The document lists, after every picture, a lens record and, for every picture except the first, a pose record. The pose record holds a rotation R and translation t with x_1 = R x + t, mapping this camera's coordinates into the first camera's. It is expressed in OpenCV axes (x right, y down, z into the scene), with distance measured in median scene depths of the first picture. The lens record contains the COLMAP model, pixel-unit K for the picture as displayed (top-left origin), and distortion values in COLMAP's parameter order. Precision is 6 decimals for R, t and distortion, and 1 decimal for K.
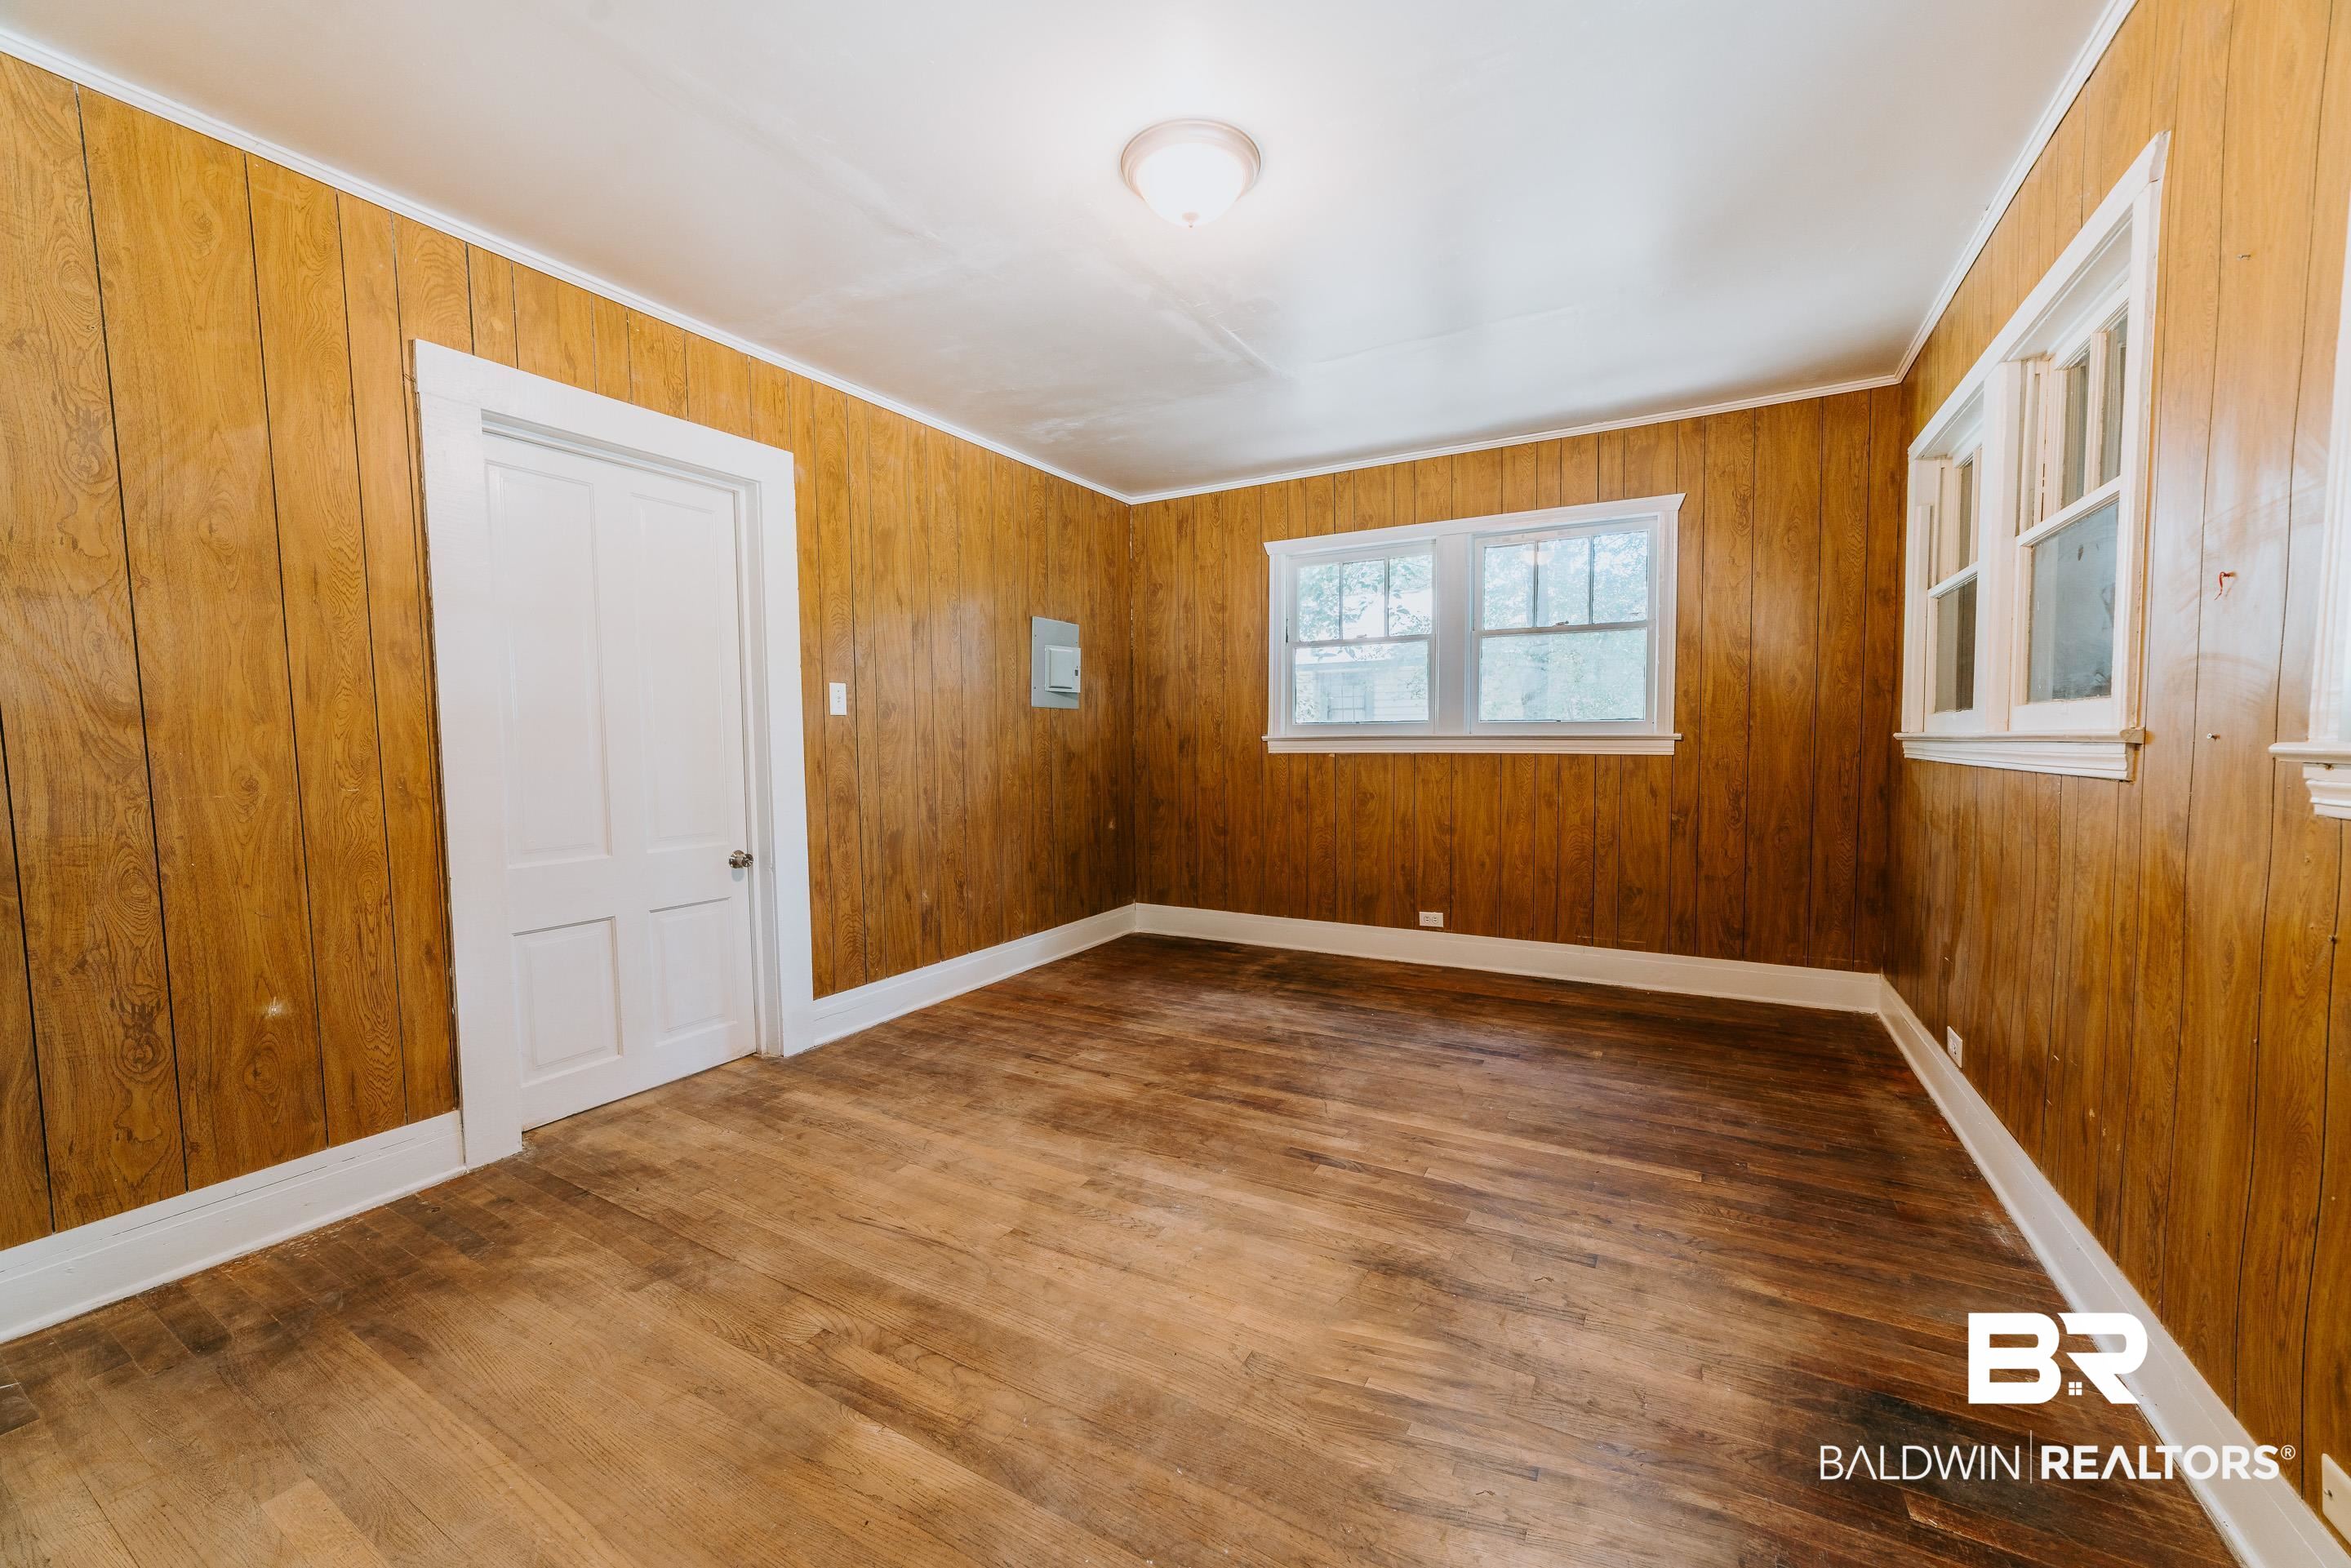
lens RADIAL K [[897.1, 0, 1183.5], [0, 897.1, 791.0], [0, 0, 1]] dist [-0.024523, 0.010041]
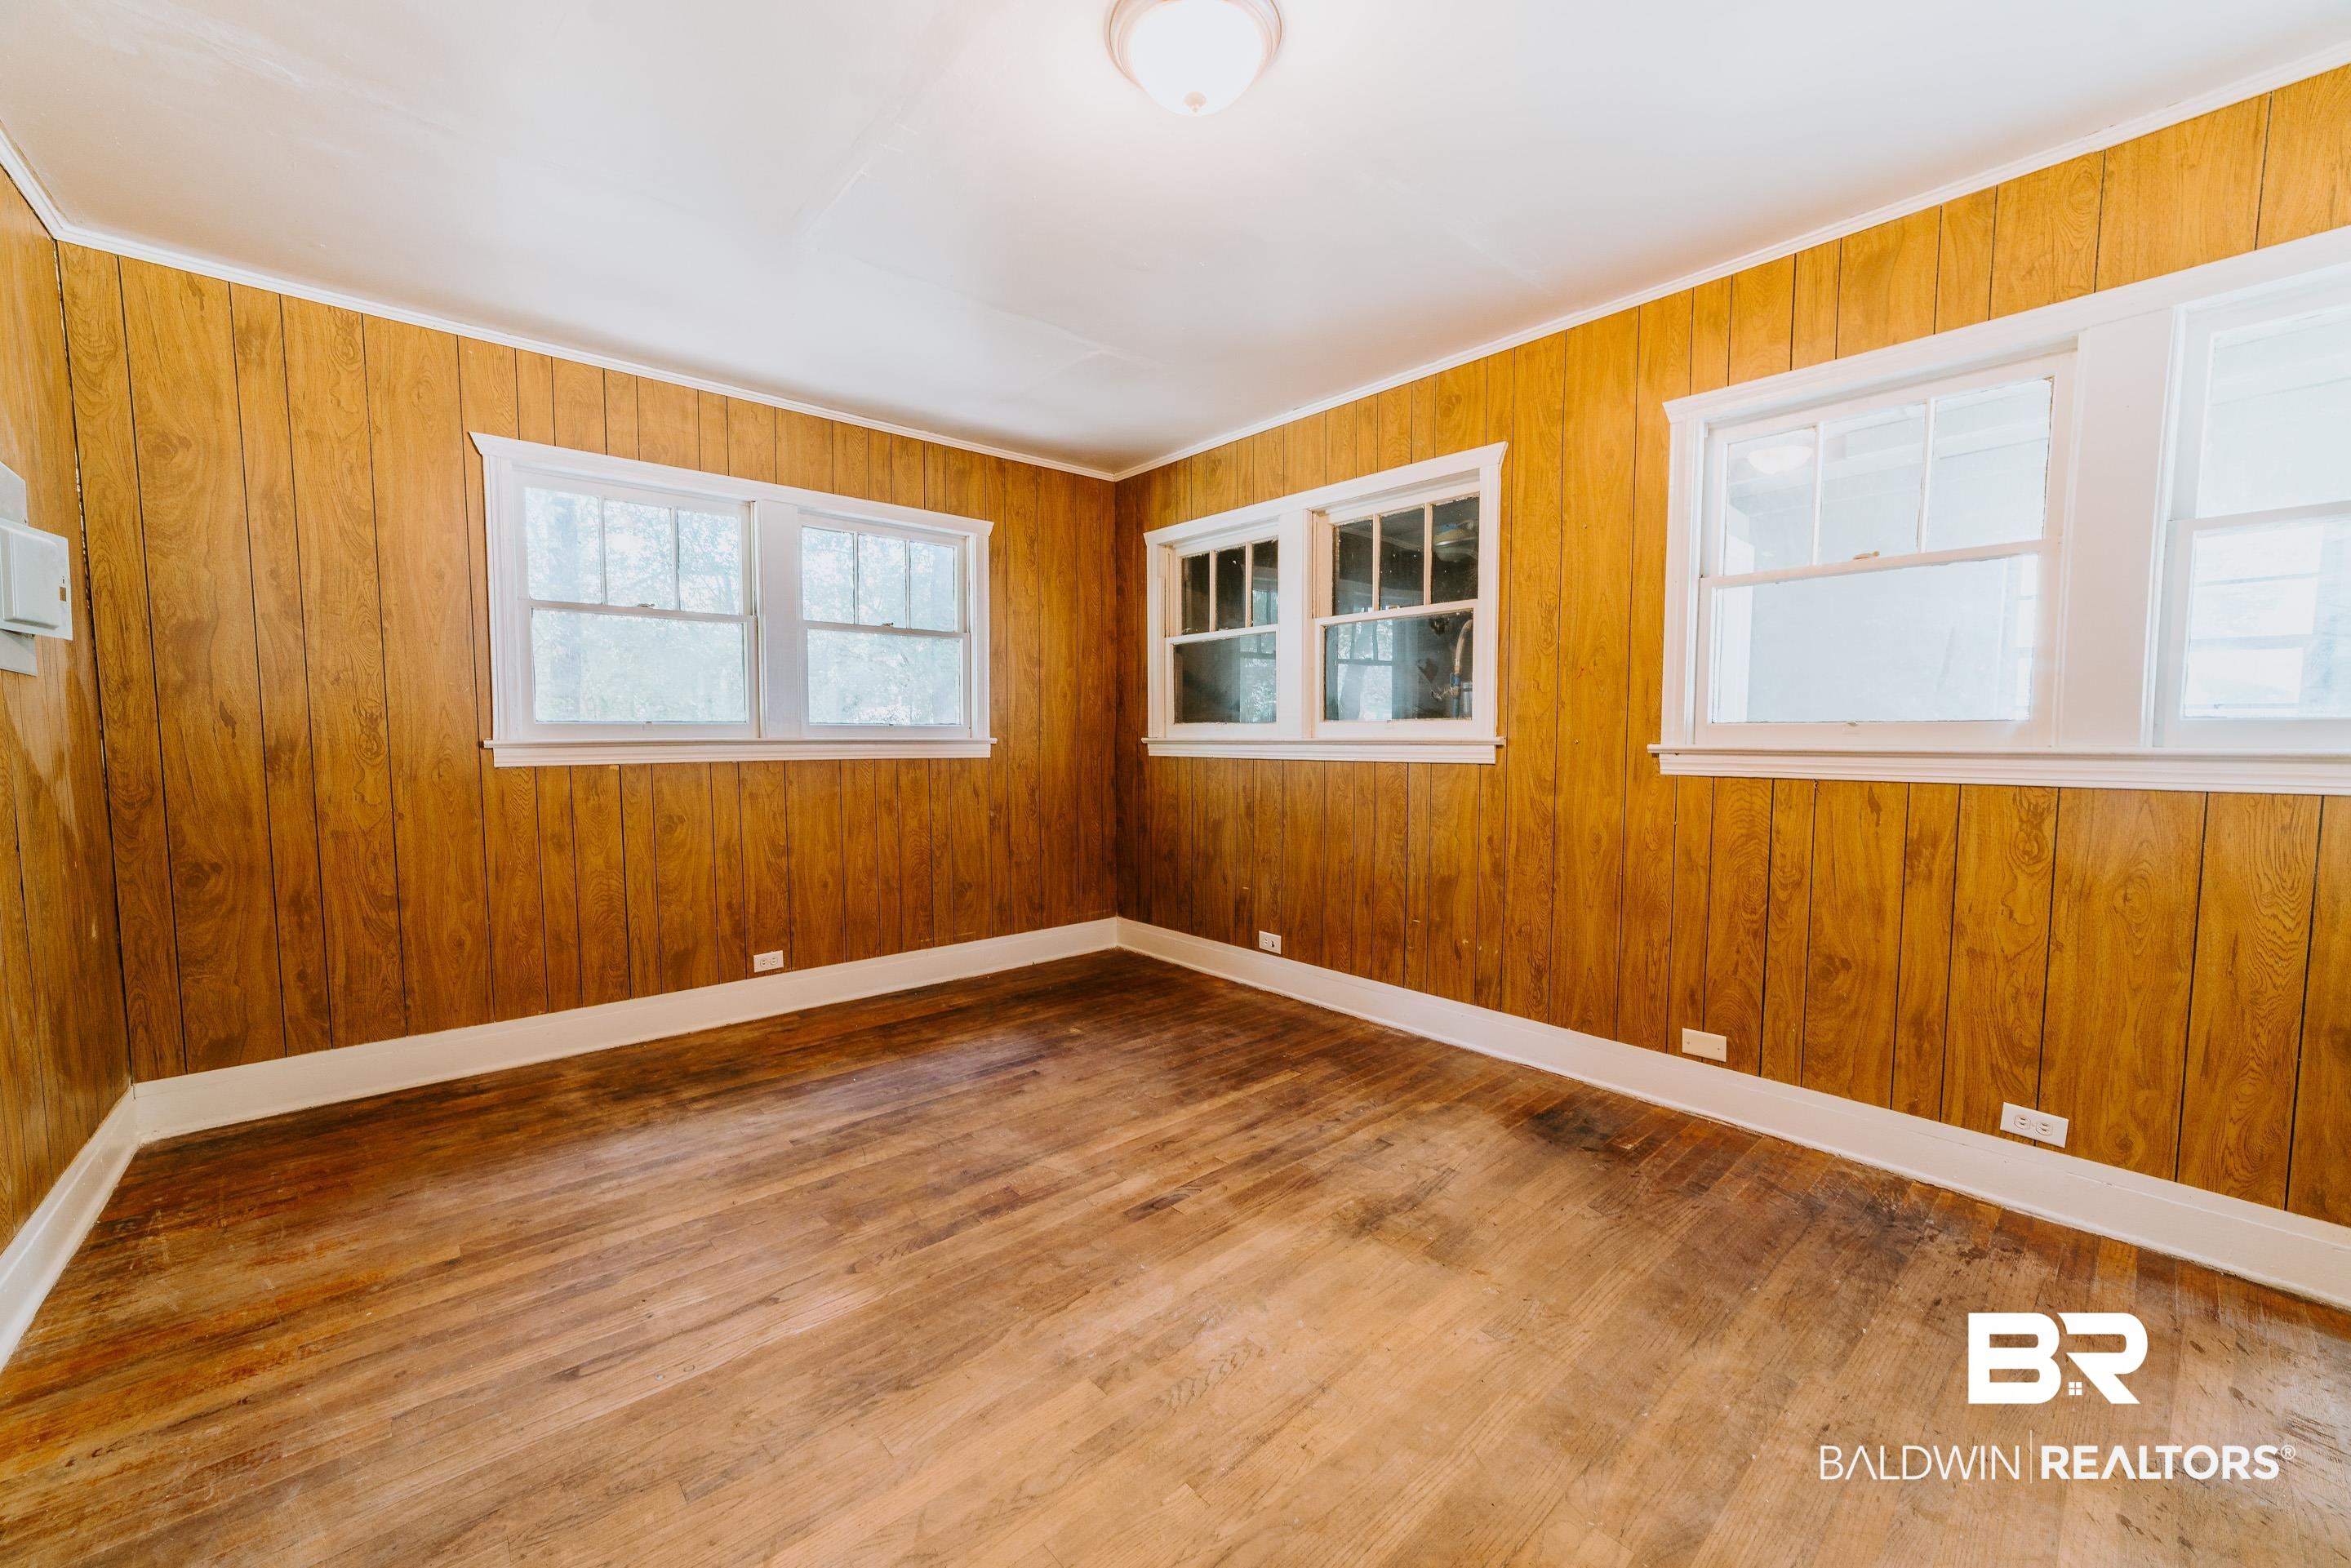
lens RADIAL K [[897.1, 0, 1183.5], [0, 897.1, 791.0], [0, 0, 1]] dist [-0.024523, 0.010041]
pose [[0.329278, -0.051242, 0.942842, -0.649594], [0.055977, 0.997830, 0.034681, -0.037362], [-0.942572, 0.041358, 0.331432, 0.630013]]
